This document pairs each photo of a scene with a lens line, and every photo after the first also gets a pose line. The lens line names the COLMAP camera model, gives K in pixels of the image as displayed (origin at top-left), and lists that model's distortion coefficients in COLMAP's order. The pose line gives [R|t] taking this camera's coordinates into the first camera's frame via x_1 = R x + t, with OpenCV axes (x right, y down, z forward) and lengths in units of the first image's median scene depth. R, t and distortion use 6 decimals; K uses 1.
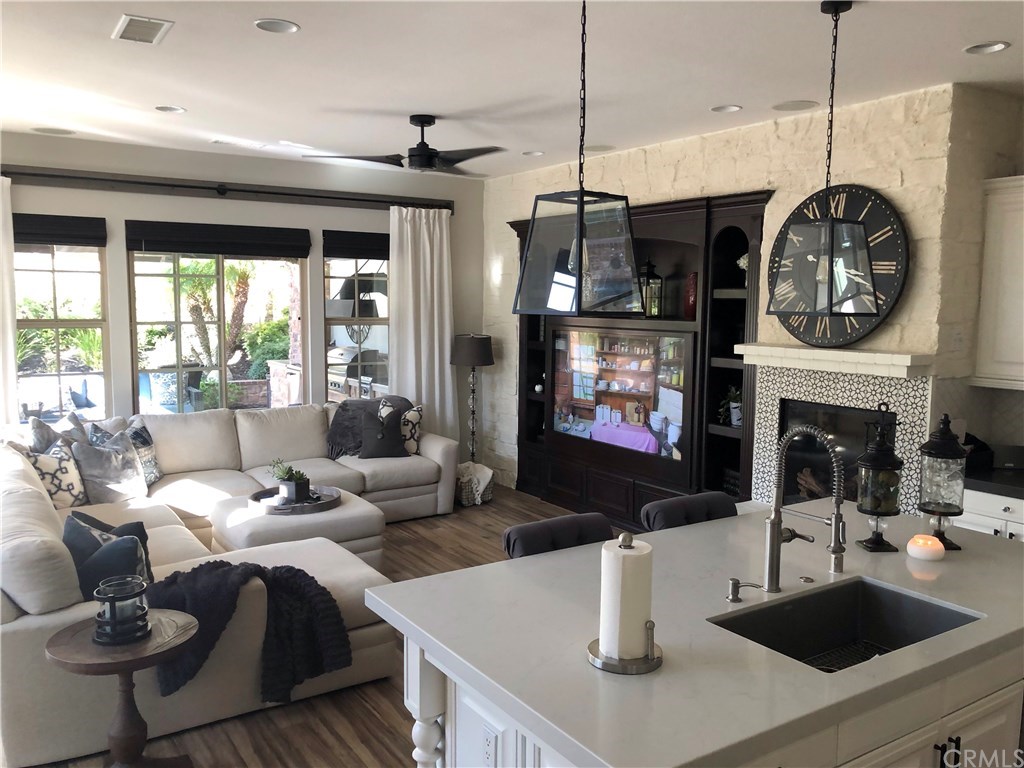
lens RADIAL K [[830.4, 0, 512.0], [0, 830.4, 384.0], [0, 0, 1]] dist [-0.142688, 0.218938]
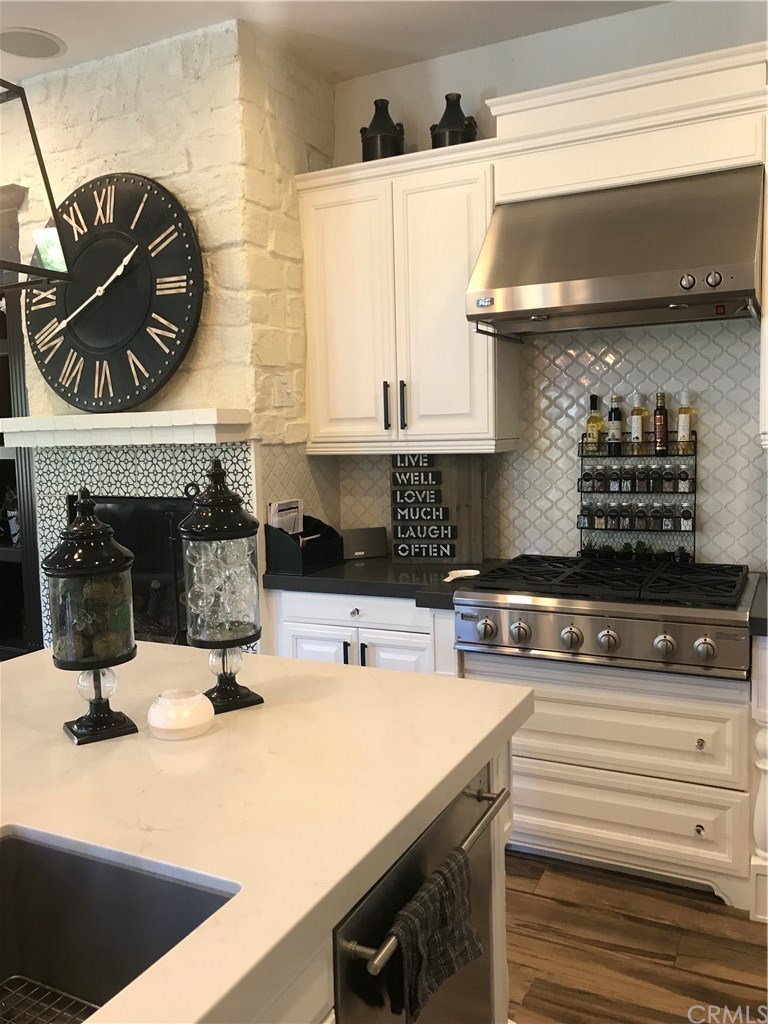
lens RADIAL K [[741.6, 0, 384.0], [0, 741.6, 512.0], [0, 0, 1]] dist [-0.042443, 0.001740]
pose [[0.856880, -0.077849, 0.509604, 0.275842], [0.086311, 0.996243, 0.007060, 0.057662], [-0.508239, 0.037934, 0.860380, 0.377793]]
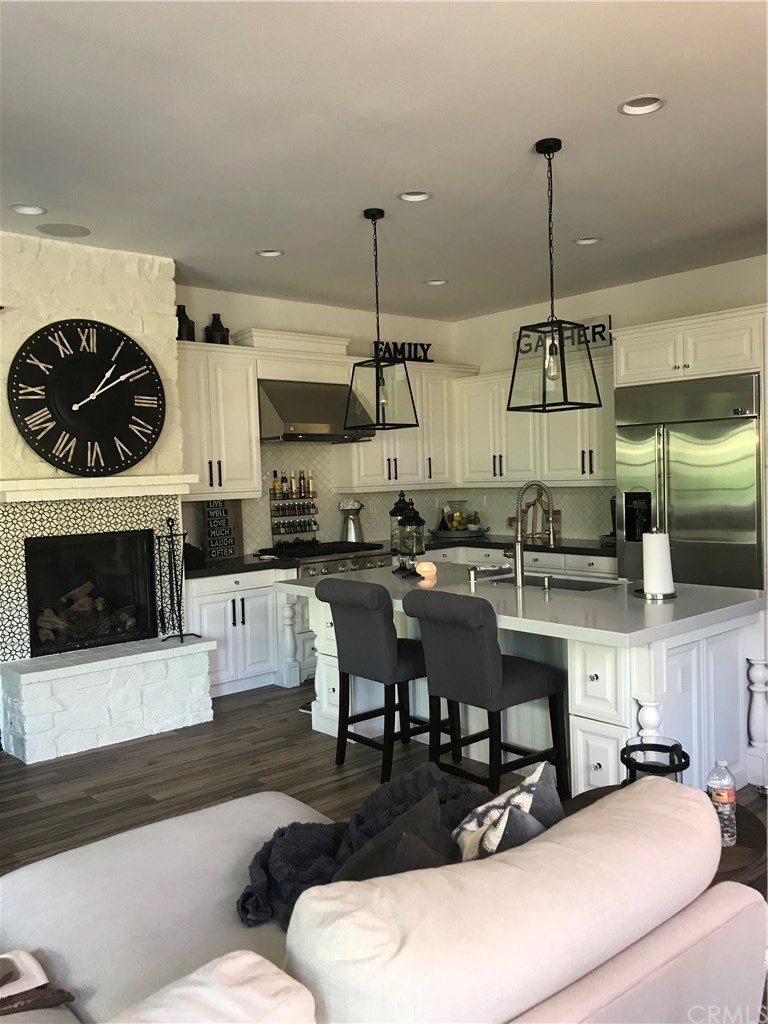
lens RADIAL K [[818.3, 0, 384.0], [0, 818.3, 512.0], [0, 0, 1]] dist [-0.001286, -0.000286]
pose [[-0.151786, -0.051804, 0.987055, -0.729672], [0.133466, 0.988405, 0.072399, -0.027980], [-0.979361, 0.142727, -0.143112, 0.849788]]
